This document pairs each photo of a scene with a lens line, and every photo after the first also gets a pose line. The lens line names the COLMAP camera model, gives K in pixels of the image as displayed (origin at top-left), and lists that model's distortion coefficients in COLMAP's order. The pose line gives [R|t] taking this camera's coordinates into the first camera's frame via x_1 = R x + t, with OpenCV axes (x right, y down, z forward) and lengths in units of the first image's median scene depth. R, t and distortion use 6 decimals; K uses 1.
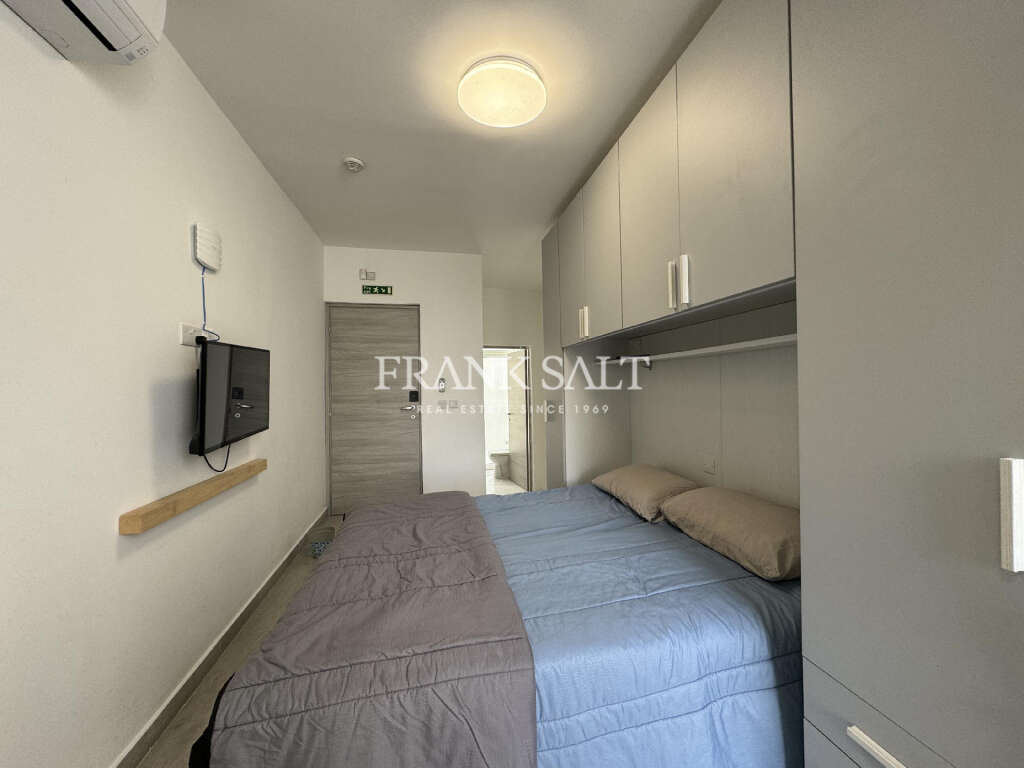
lens RADIAL K [[407.0, 0, 512.0], [0, 407.0, 384.0], [0, 0, 1]] dist [-0.003643, -0.000377]
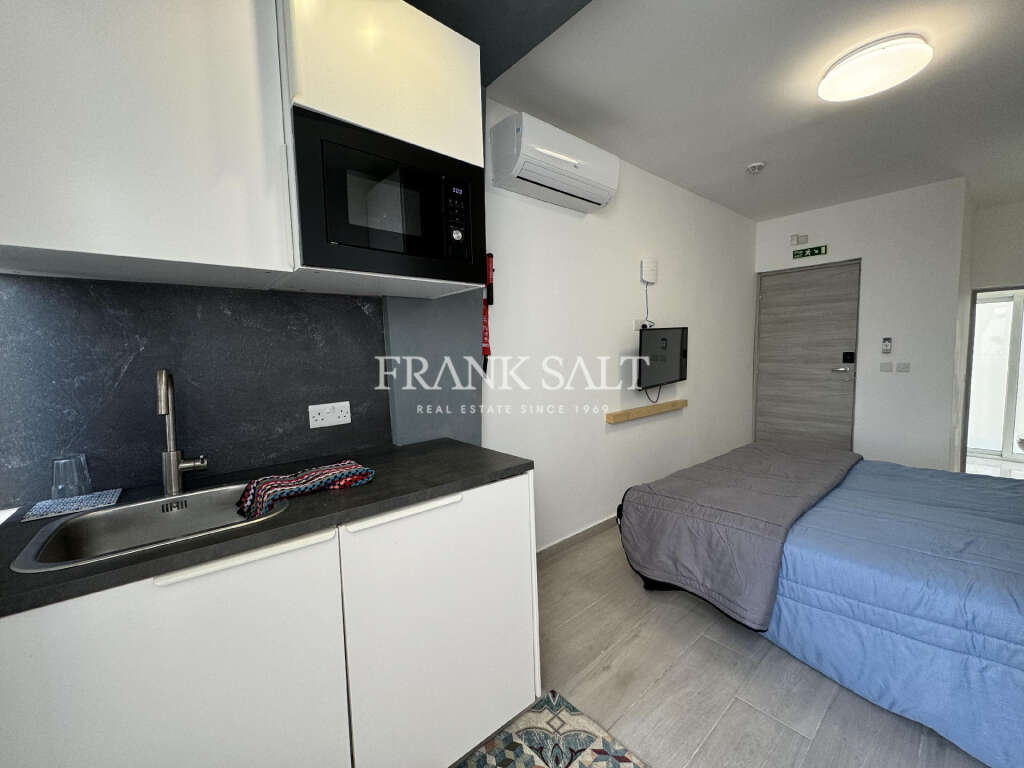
lens RADIAL K [[407.0, 0, 512.0], [0, 407.0, 384.0], [0, 0, 1]] dist [-0.003643, -0.000377]
pose [[0.476913, 0.075333, -0.875716, 0.395926], [0.023280, 0.994888, 0.098263, -0.035651], [0.878642, -0.067249, 0.472722, -0.268888]]
